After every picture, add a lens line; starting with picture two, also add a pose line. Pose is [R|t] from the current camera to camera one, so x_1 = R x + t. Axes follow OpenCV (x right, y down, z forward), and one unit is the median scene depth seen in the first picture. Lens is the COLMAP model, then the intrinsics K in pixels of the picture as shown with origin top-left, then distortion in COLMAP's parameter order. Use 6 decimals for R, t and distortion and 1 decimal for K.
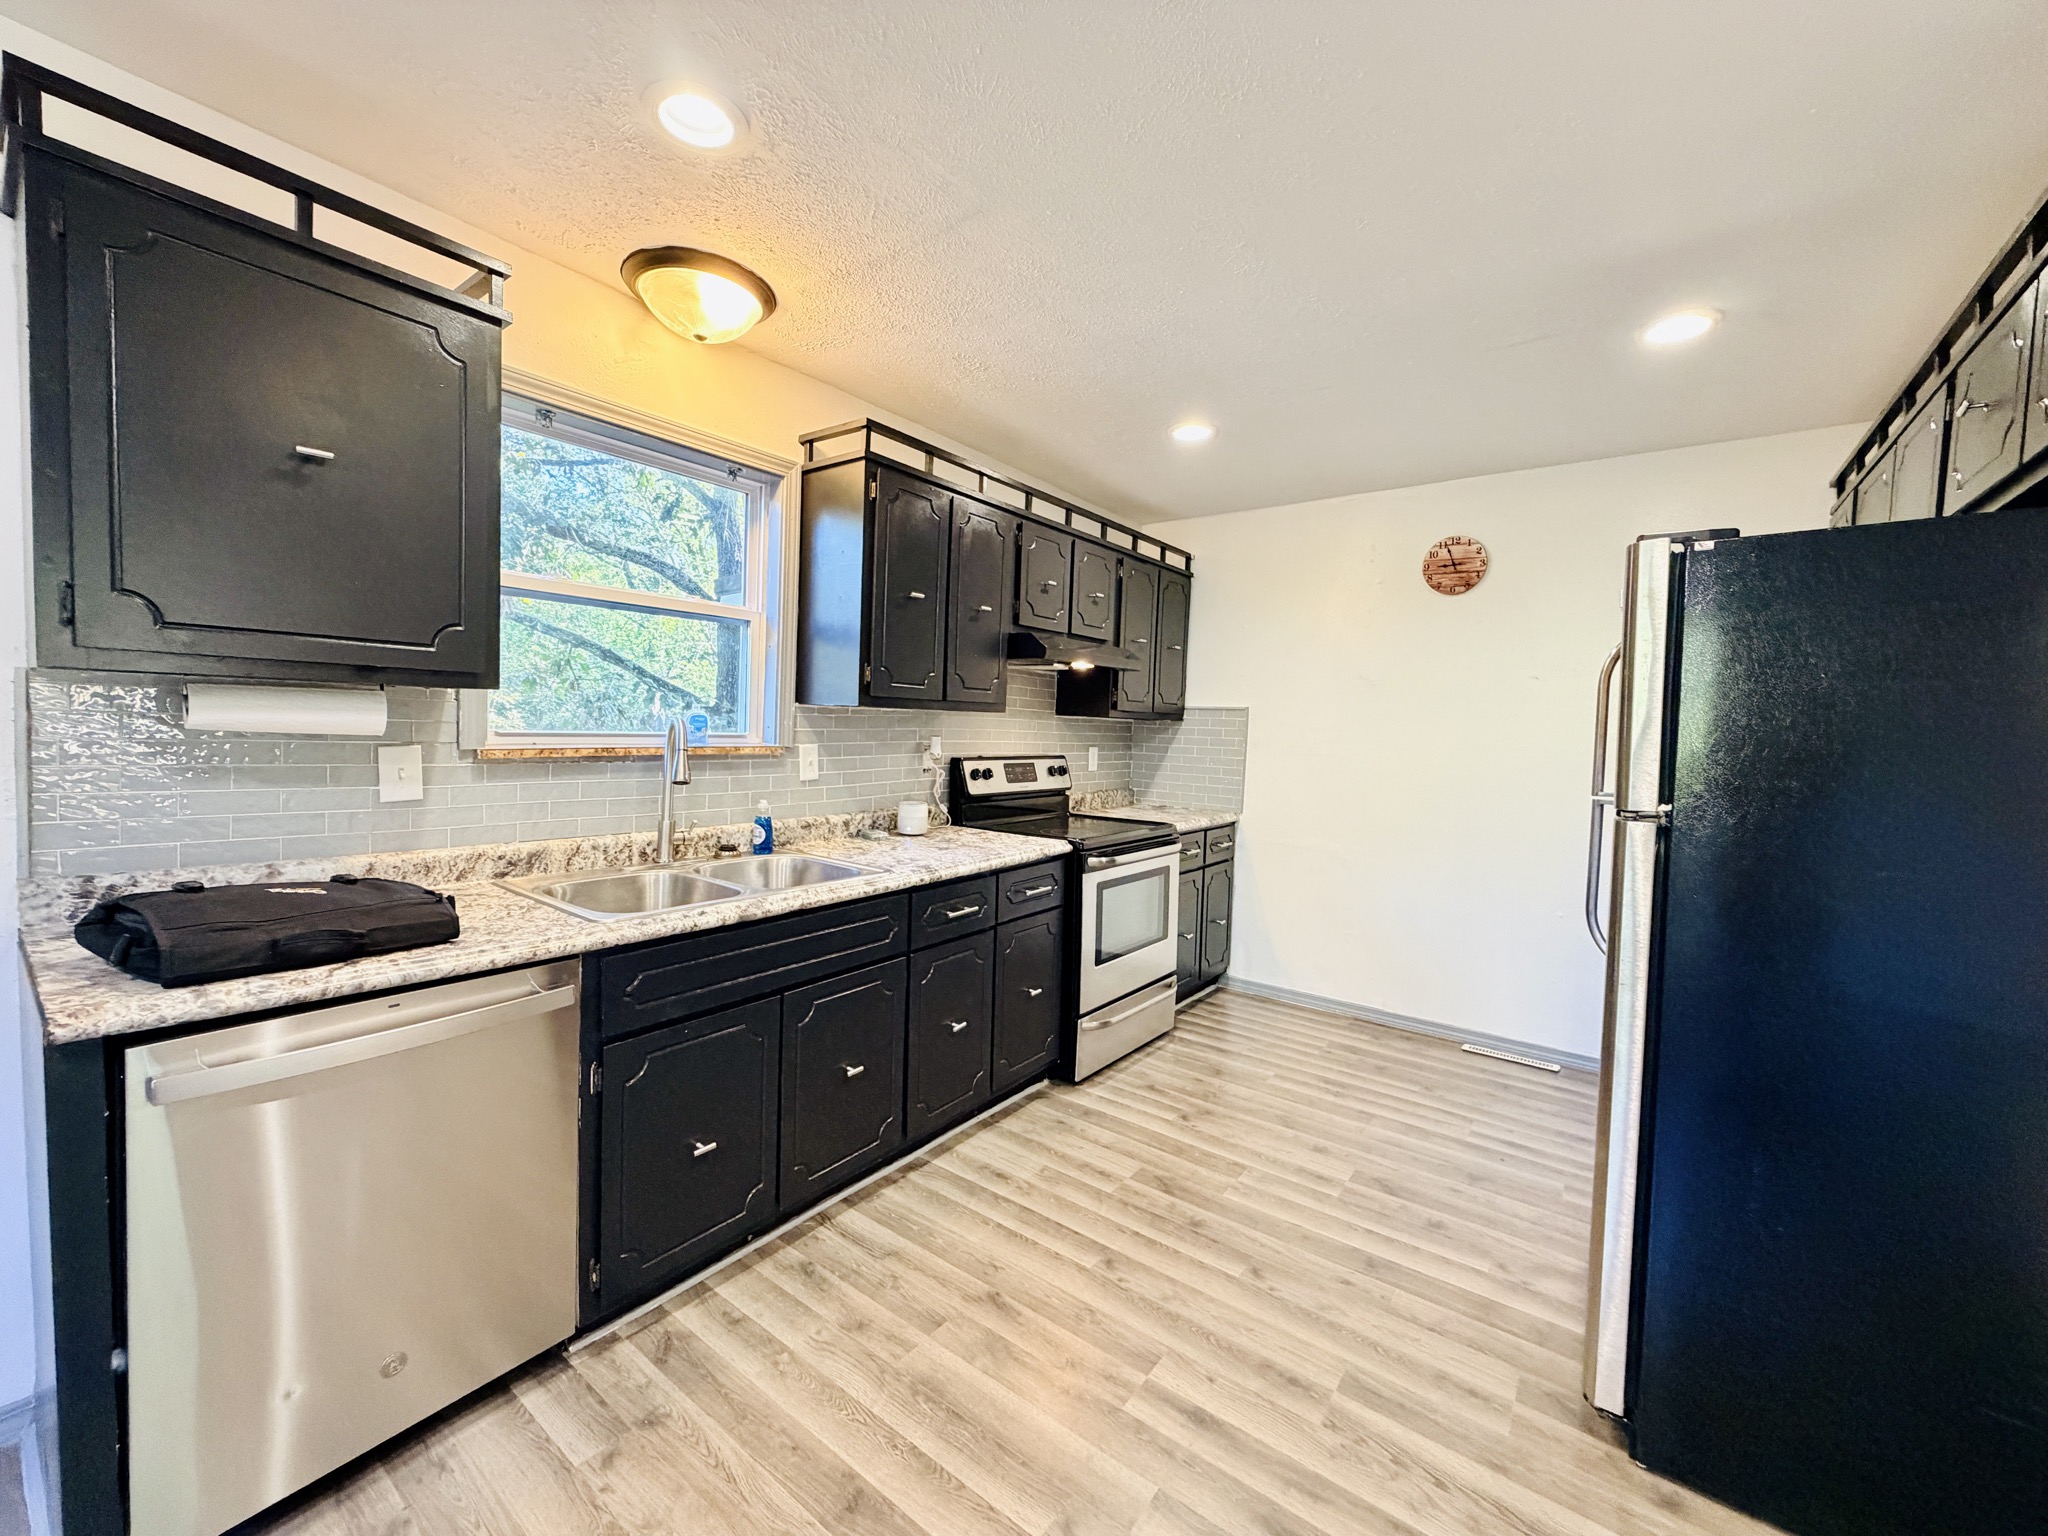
lens RADIAL K [[812.4, 0, 1008.8], [0, 812.4, 770.3], [0, 0, 1]] dist [0.003325, -0.000325]
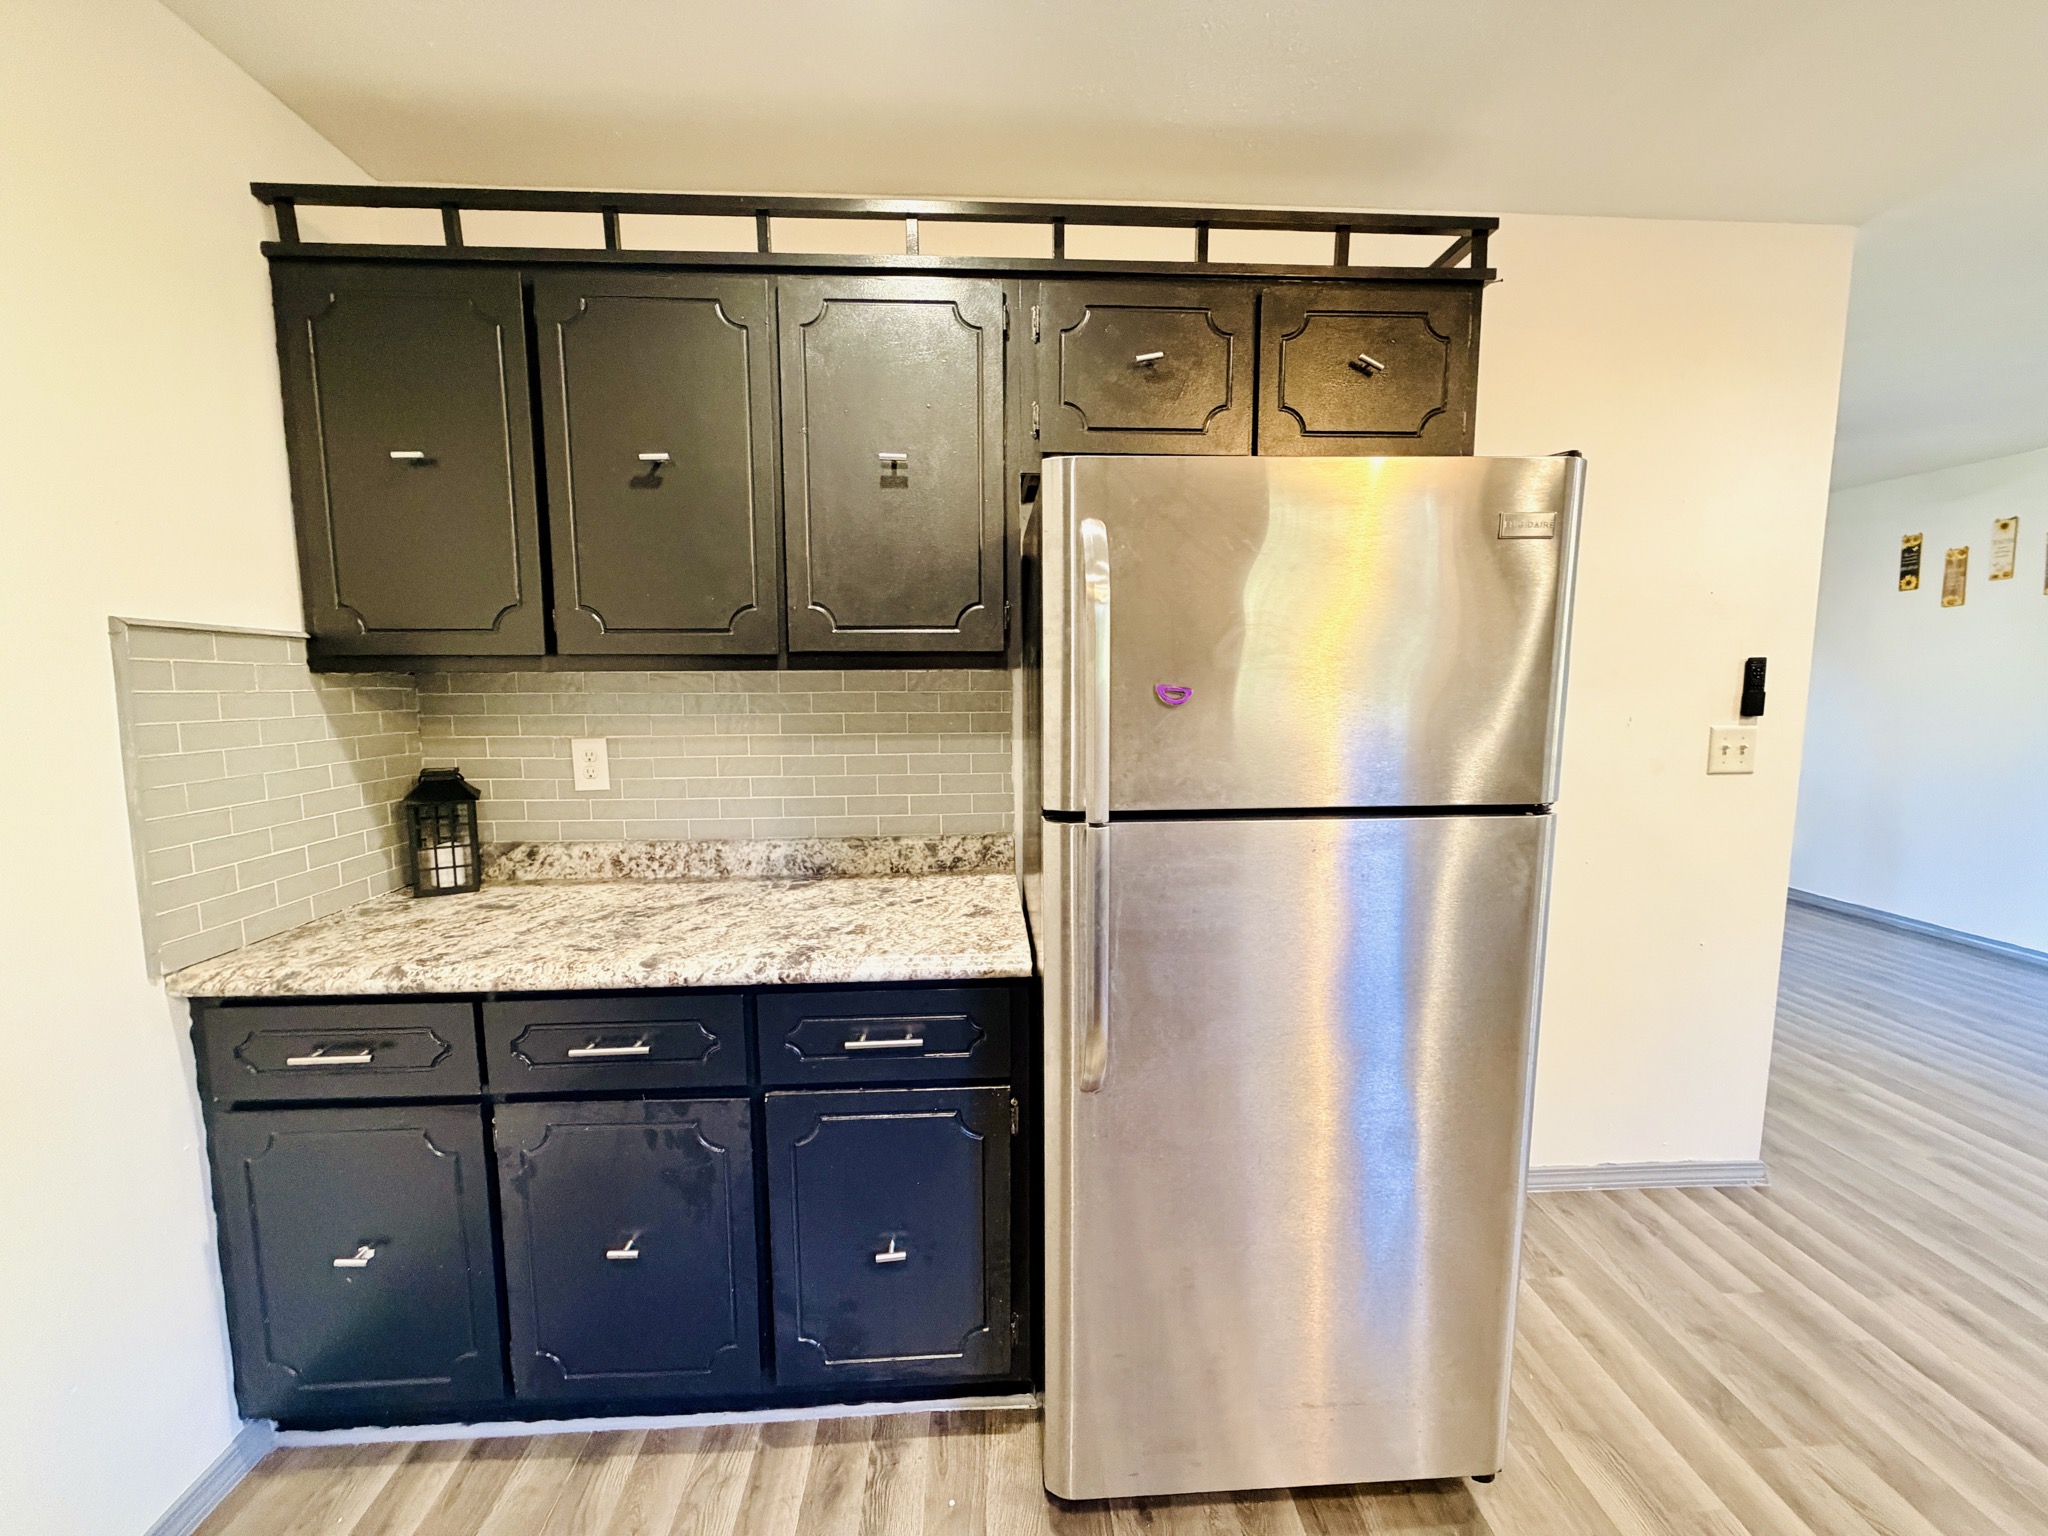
lens RADIAL K [[871.8, 0, 1007.6], [0, 871.8, 760.2], [0, 0, 1]] dist [0.003670, -0.000705]
pose [[0.685096, 0.041540, -0.727267, 0.584737], [0.000112, 0.998367, 0.057130, -0.055189], [0.728452, -0.039221, 0.683973, 0.842964]]
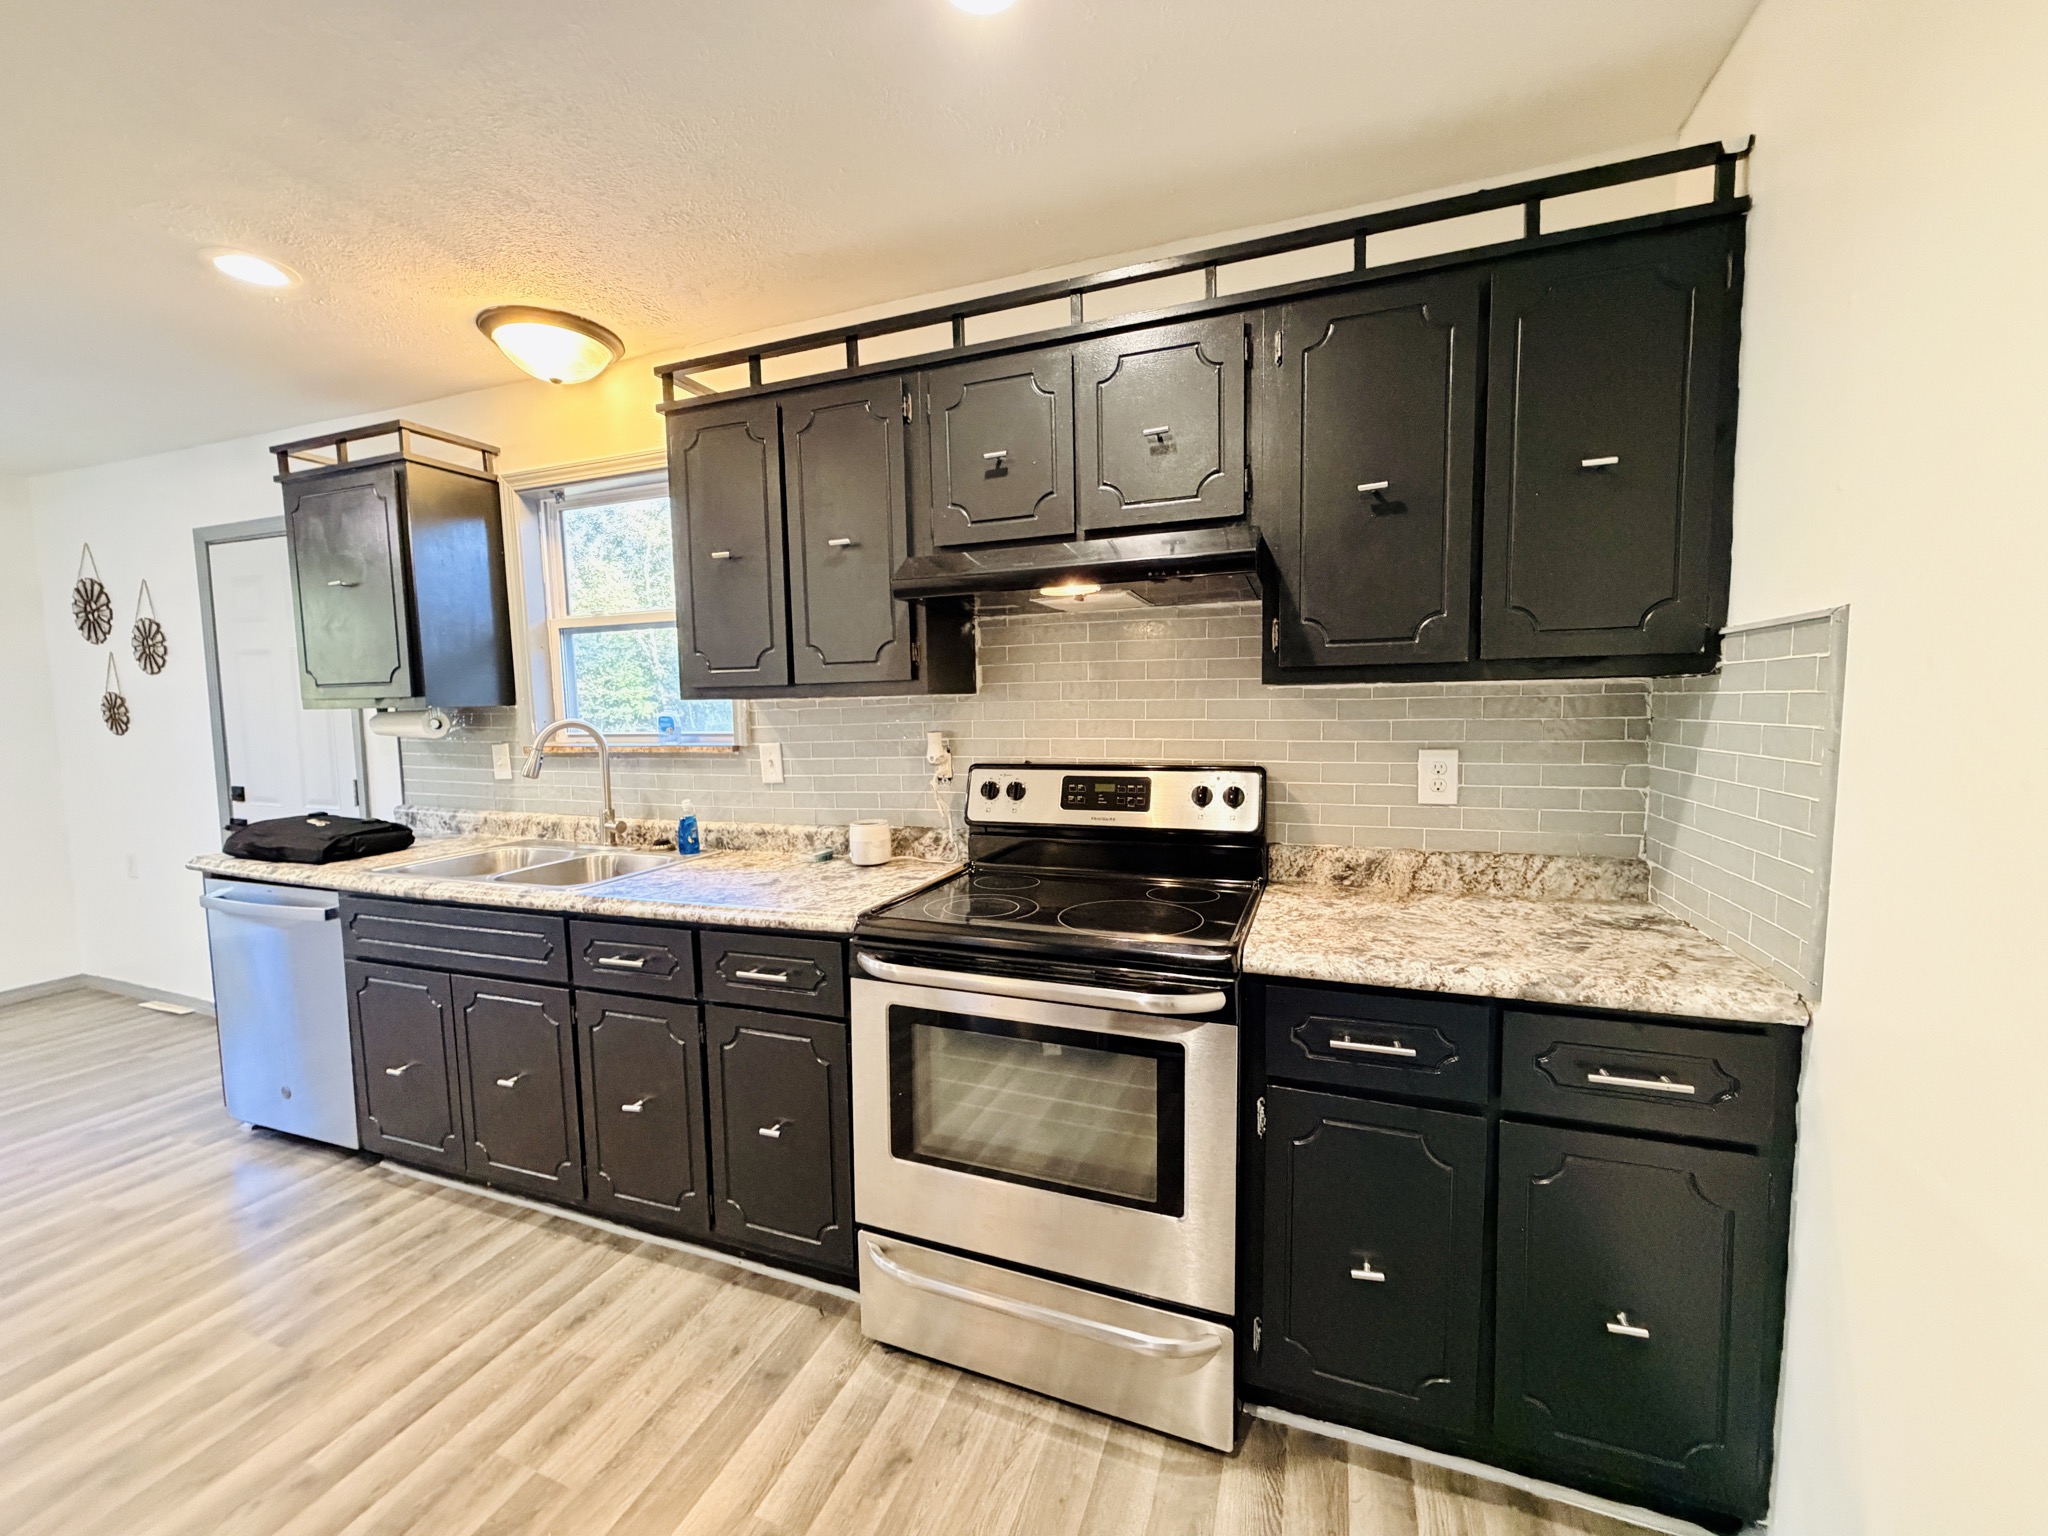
lens RADIAL K [[812.4, 0, 980.6], [0, 812.4, 757.7], [0, 0, 1]] dist [0.003325, -0.000325]
pose [[0.288278, 0.045787, -0.956451, 0.698549], [-0.017180, 0.998943, 0.042643, -0.059213], [0.957393, 0.004139, 0.288760, 0.987202]]
